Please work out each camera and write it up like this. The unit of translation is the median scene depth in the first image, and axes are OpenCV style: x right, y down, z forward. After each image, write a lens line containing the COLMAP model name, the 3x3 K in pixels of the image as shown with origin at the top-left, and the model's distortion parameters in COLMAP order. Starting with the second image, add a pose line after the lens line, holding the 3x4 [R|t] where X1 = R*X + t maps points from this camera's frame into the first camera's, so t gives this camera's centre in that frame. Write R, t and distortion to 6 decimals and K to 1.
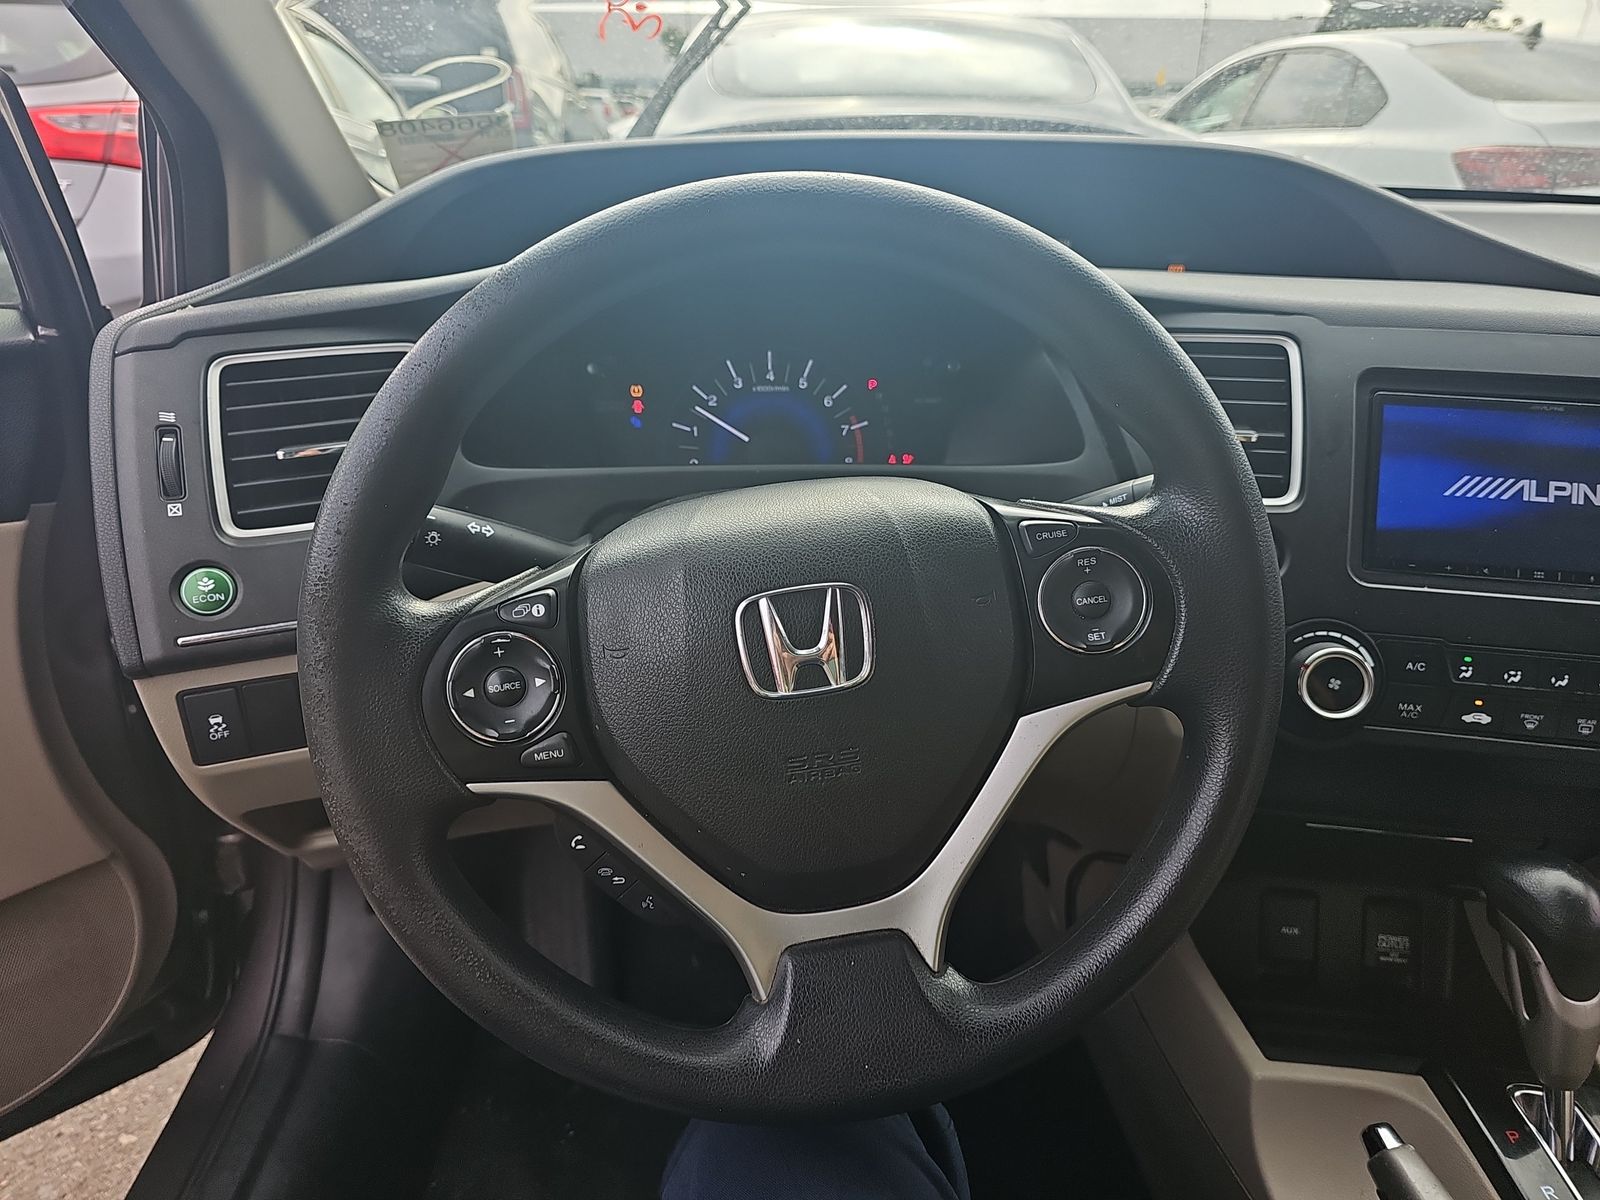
lens RADIAL K [[1078.2, 0, 793.7], [0, 1078.2, 604.0], [0, 0, 1]] dist [0.048218, -0.054439]
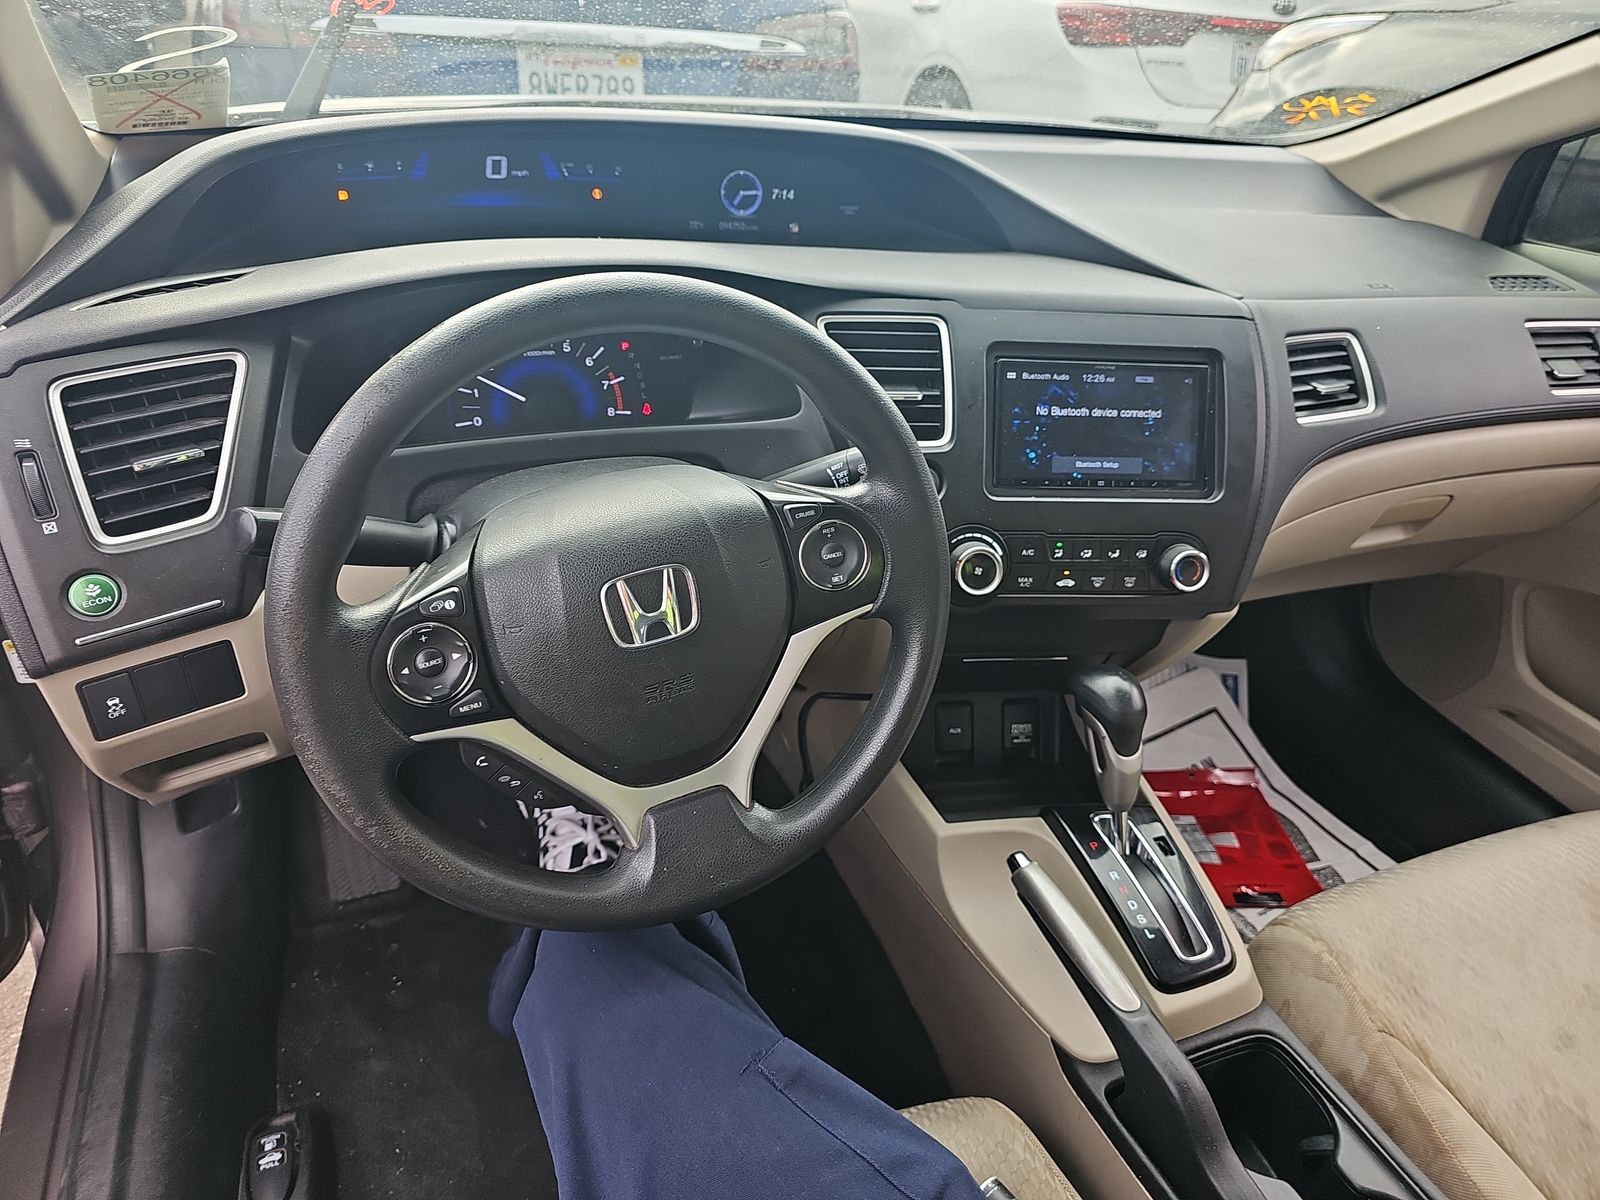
lens RADIAL K [[1076.9, 0, 807.9], [0, 1076.9, 583.5], [0, 0, 1]] dist [0.046571, -0.049130]
pose [[0.949868, -0.103987, 0.294850, -0.154216], [0.061527, 0.986798, 0.149812, -0.145465], [-0.306536, -0.124161, 0.943727, -0.307409]]
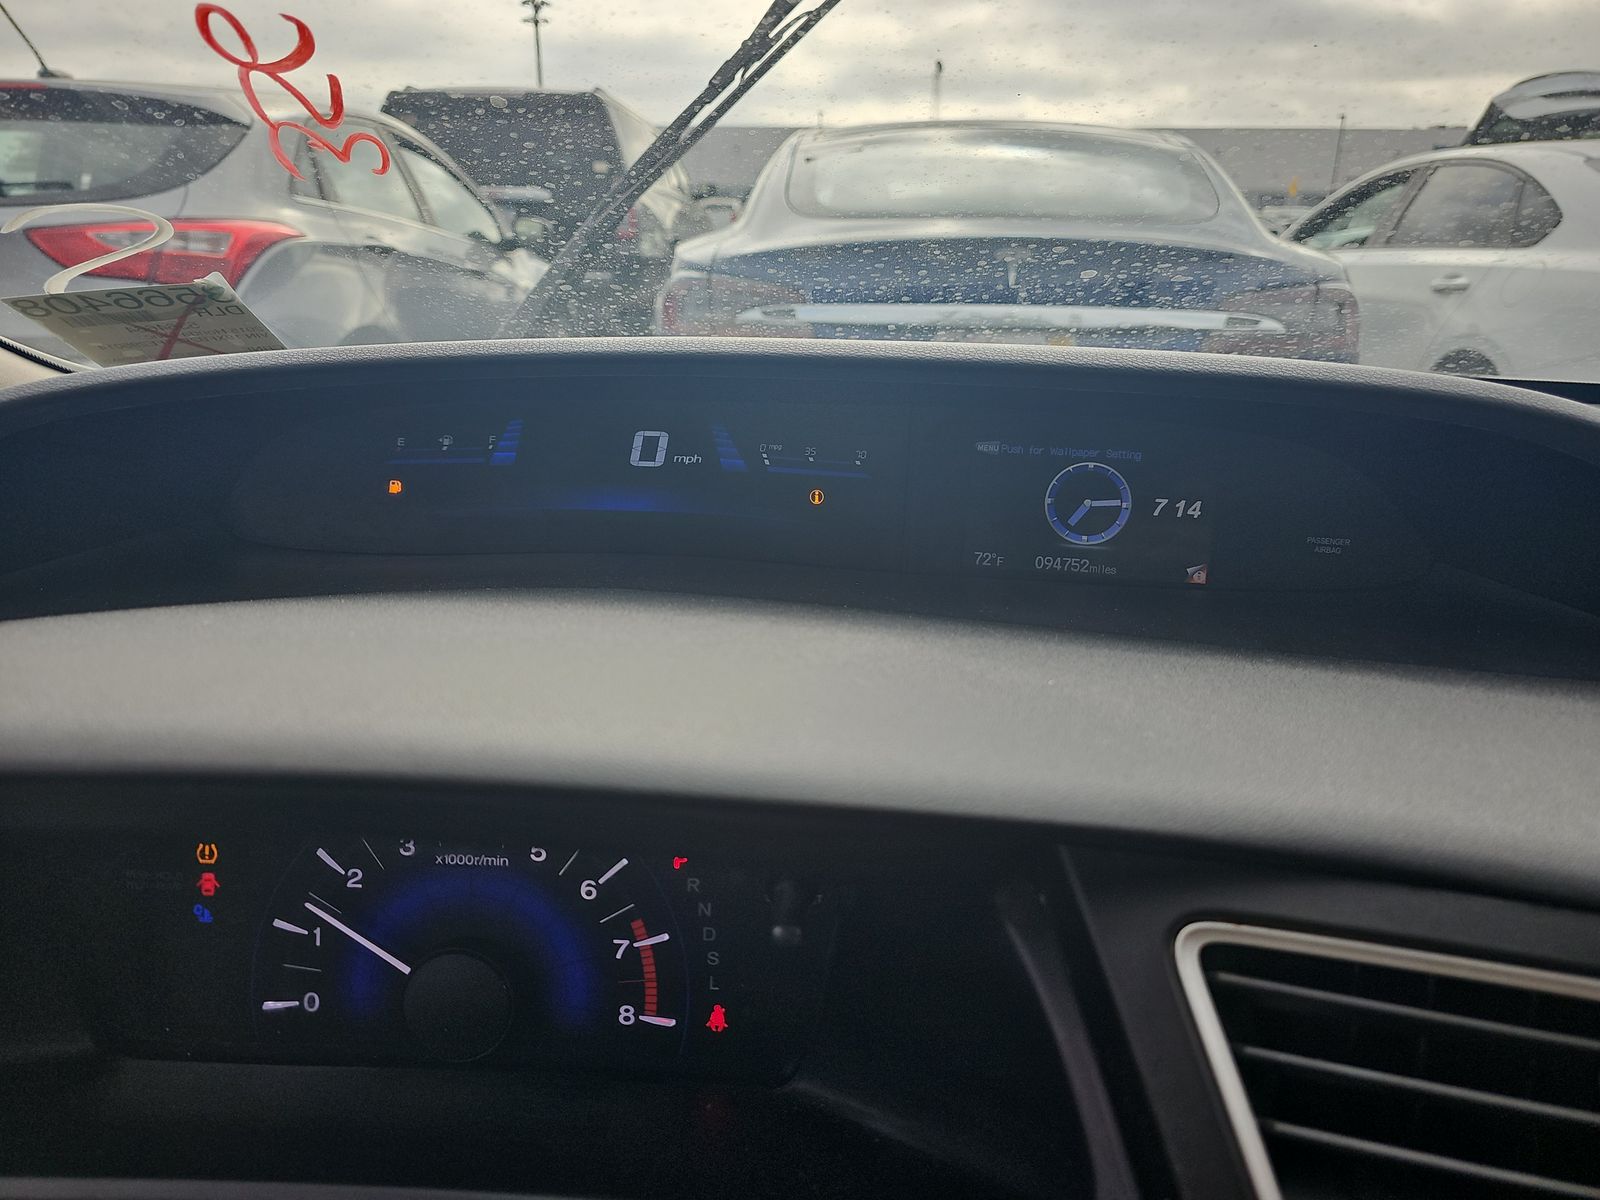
lens RADIAL K [[1078.4, 0, 773.1], [0, 1078.4, 624.3], [0, 0, 1]] dist [0.034955, -0.039119]
pose [[0.992576, 0.044881, -0.113042, 0.218531], [-0.052451, 0.996512, -0.064908, -0.371207], [0.109734, 0.070355, 0.991468, 0.683025]]
